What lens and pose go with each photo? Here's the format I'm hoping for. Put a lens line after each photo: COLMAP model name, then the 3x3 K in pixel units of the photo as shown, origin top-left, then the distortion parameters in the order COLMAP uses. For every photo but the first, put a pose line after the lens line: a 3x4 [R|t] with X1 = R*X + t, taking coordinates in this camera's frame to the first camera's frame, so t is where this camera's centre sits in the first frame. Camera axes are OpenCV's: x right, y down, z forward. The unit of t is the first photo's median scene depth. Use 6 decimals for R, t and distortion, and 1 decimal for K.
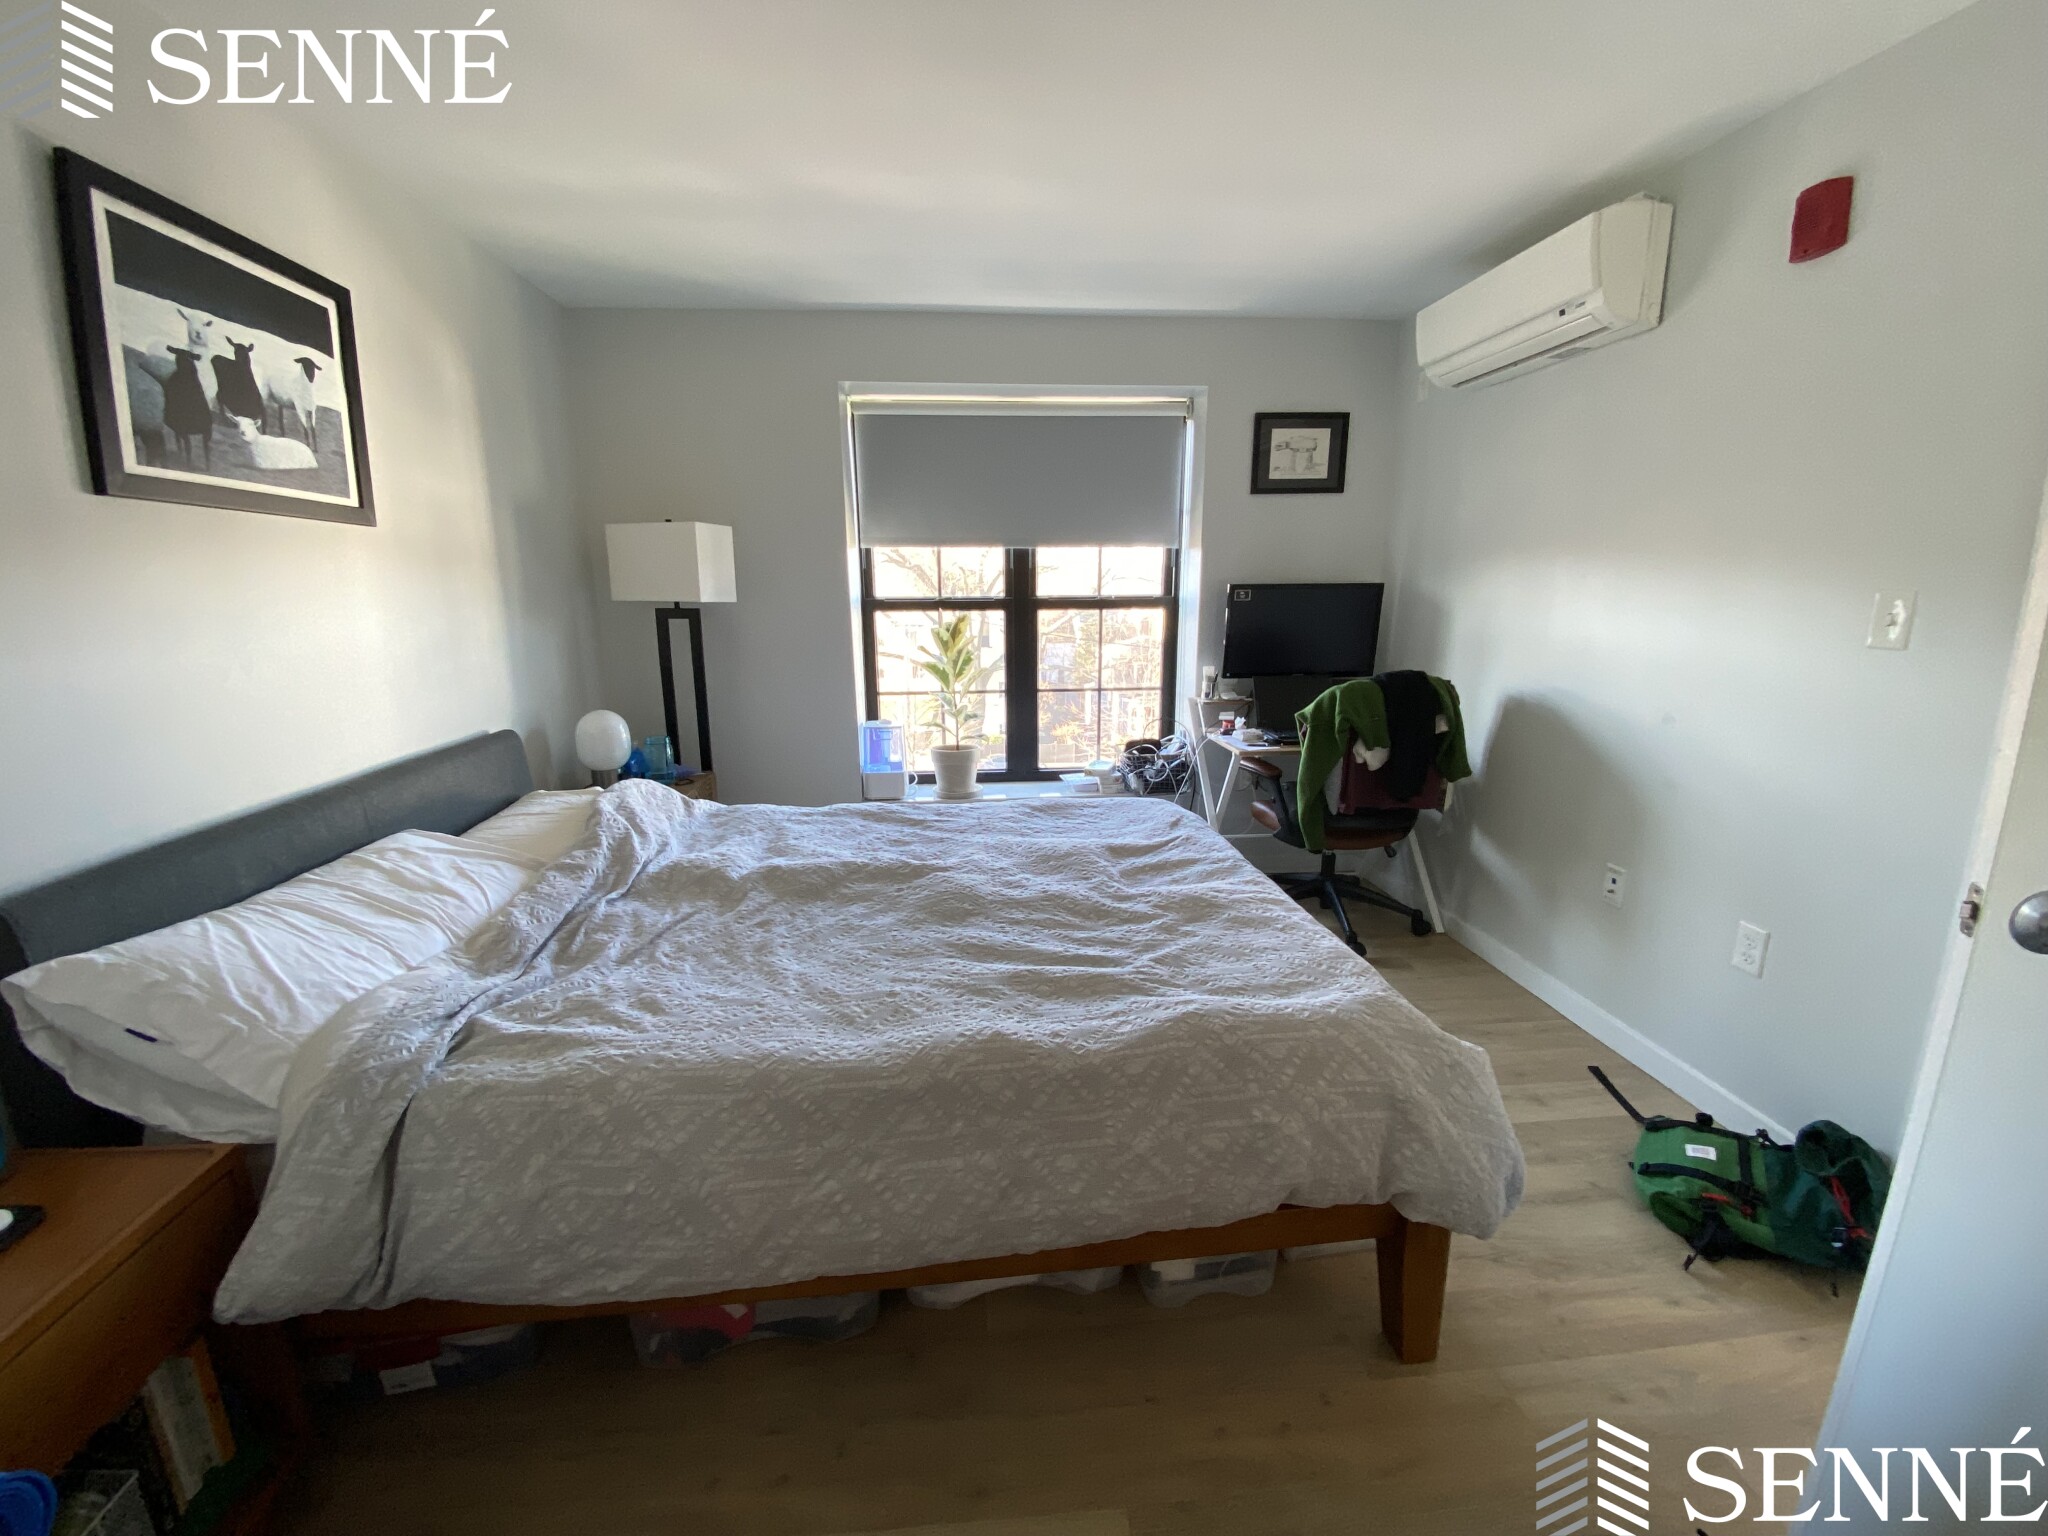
lens RADIAL K [[829.2, 0, 1020.1], [0, 829.2, 768.2], [0, 0, 1]] dist [0.027923, -0.024693]
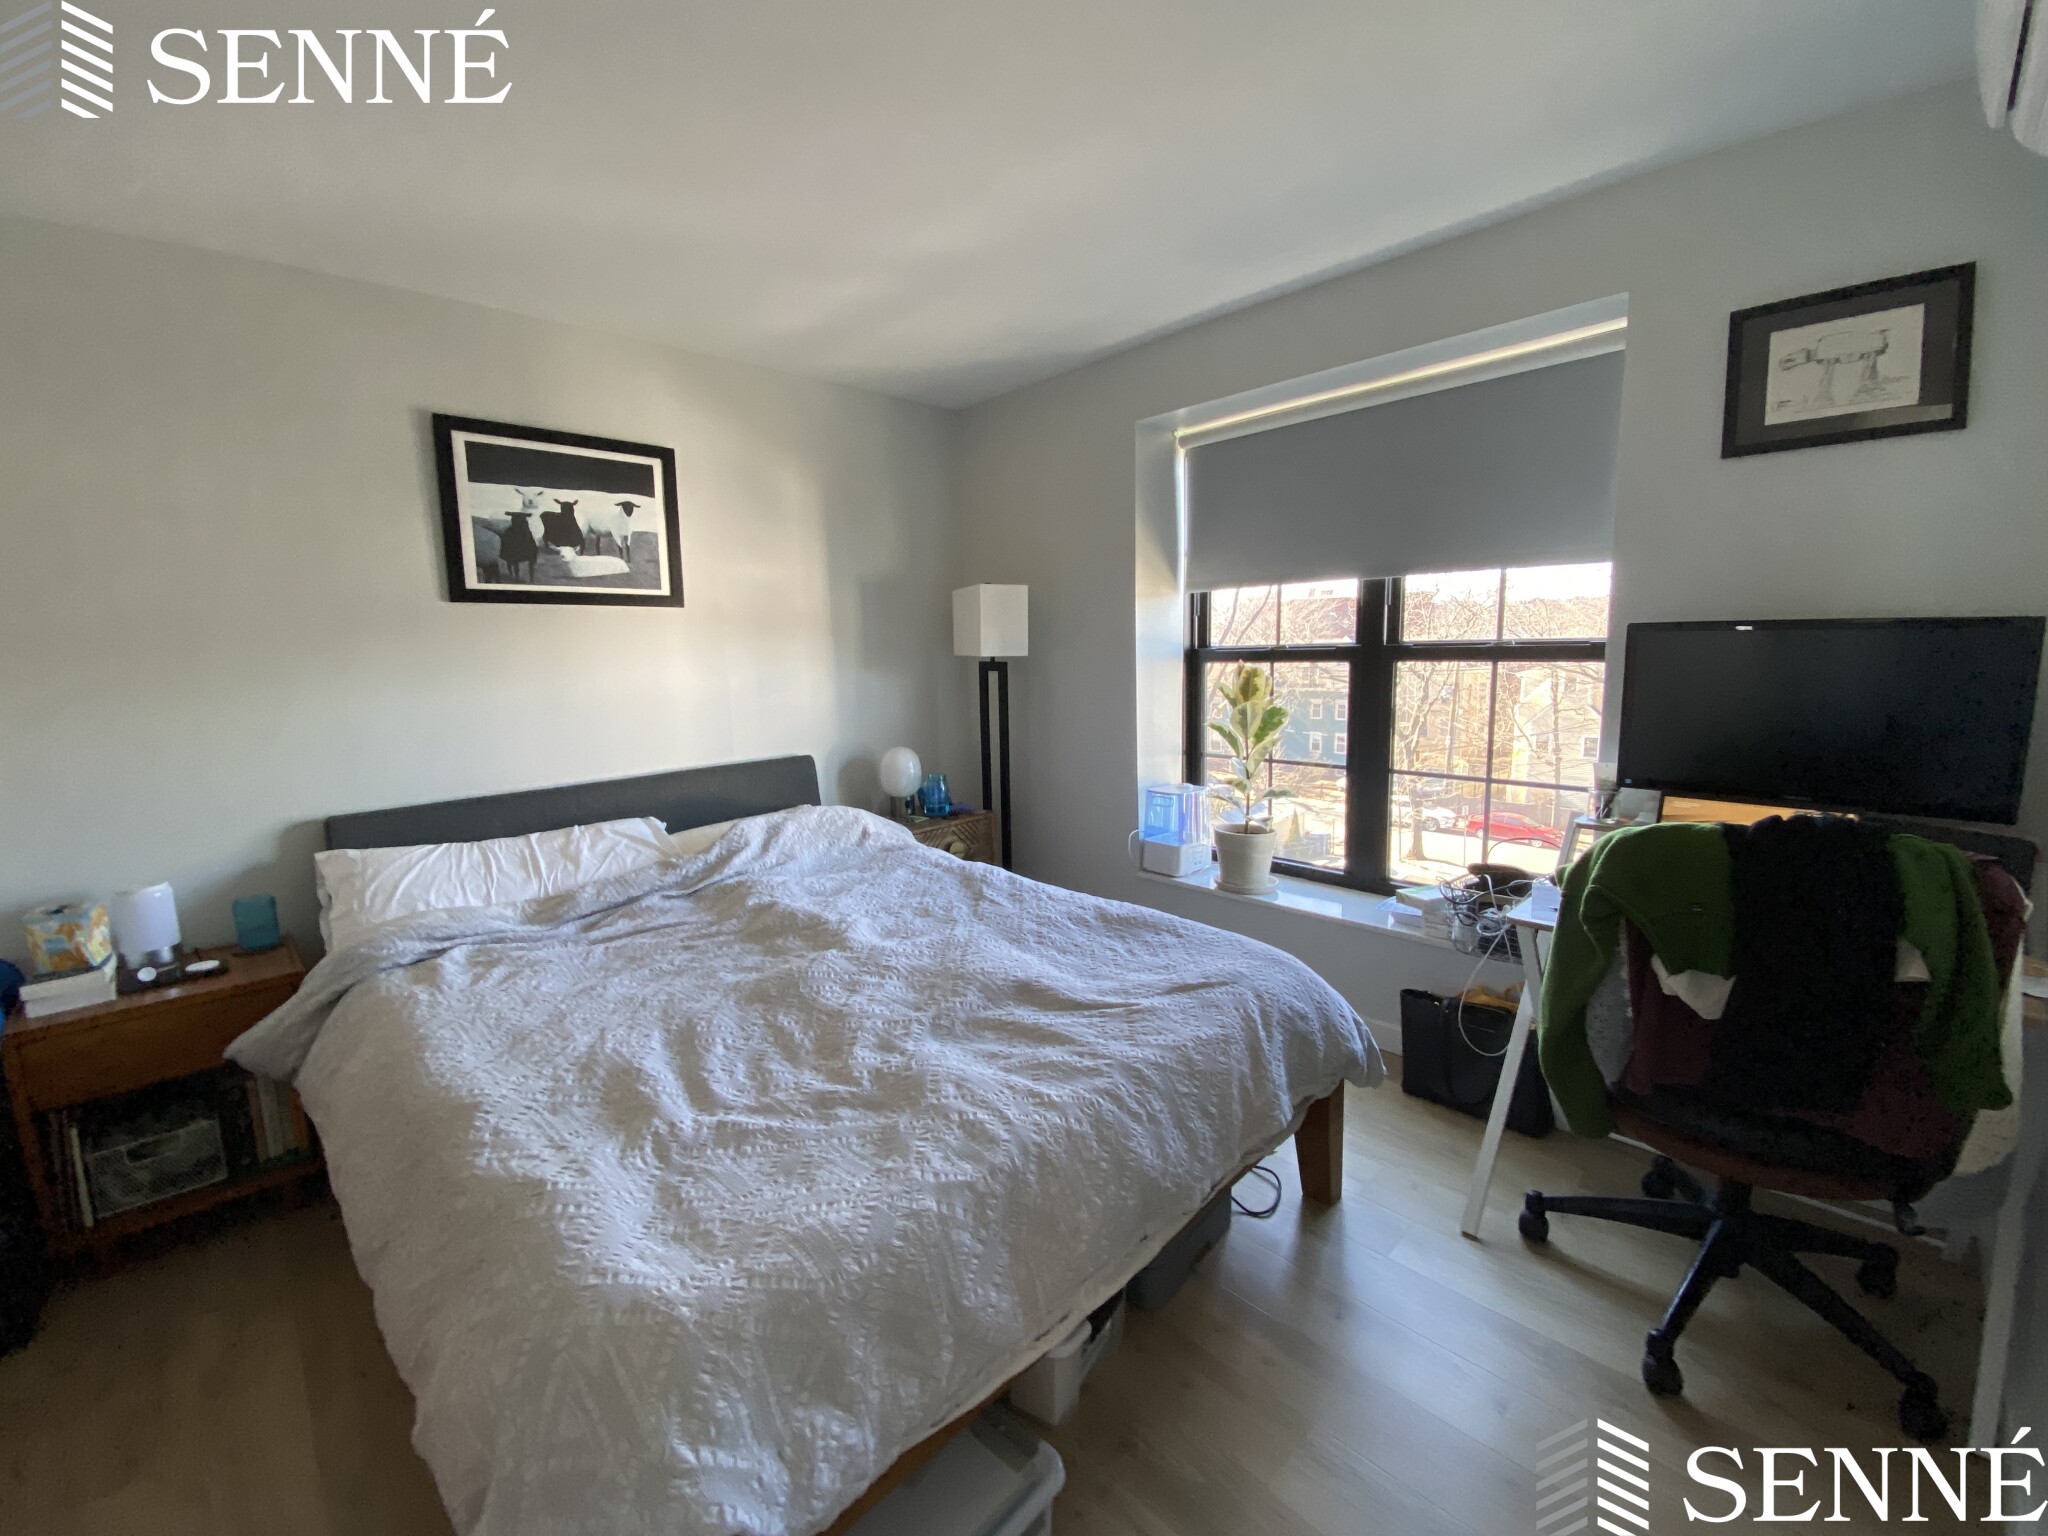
lens RADIAL K [[826.7, 0, 1024.0], [0, 826.7, 768.0], [0, 0, 1]] dist [0.022103, -0.020825]
pose [[0.628222, 0.110290, -0.770178, 0.755986], [-0.143702, 0.989319, 0.024455, -0.134644], [0.764648, 0.095313, 0.637360, 0.567889]]
